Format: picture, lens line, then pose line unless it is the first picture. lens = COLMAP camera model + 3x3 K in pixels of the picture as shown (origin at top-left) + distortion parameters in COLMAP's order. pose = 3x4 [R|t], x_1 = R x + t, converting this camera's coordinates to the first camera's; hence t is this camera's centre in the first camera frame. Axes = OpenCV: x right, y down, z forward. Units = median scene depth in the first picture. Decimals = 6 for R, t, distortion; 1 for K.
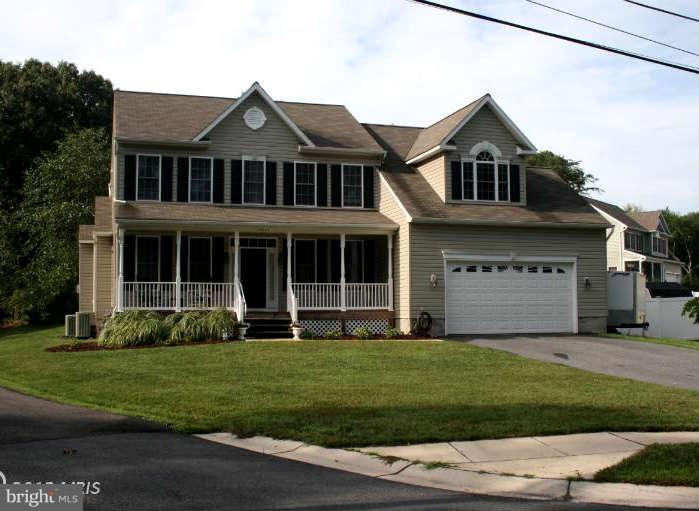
lens RADIAL K [[676.6, 0, 349.5], [0, 676.6, 255.5], [0, 0, 1]] dist [-0.045079, -0.010000]
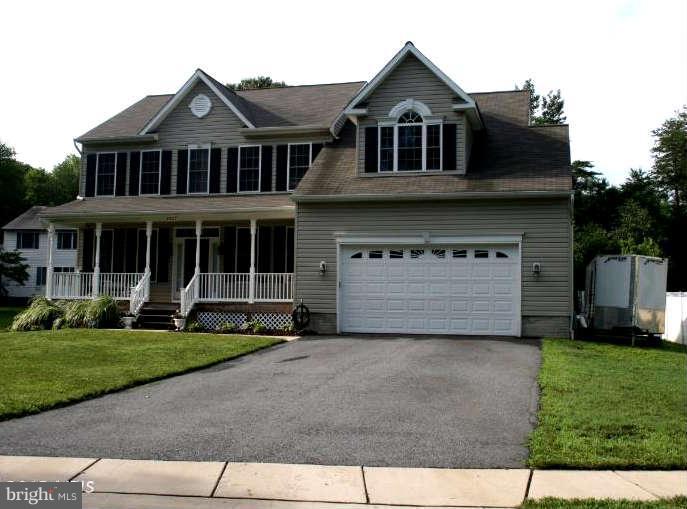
lens RADIAL K [[648.8, 0, 342.7], [0, 648.8, 261.0], [0, 0, 1]] dist [-0.046834, 0.012208]
pose [[0.893889, -0.015051, -0.448035, 0.479759], [0.023579, 0.999631, 0.013461, 0.015352], [0.447668, -0.022597, 0.893914, 0.256396]]
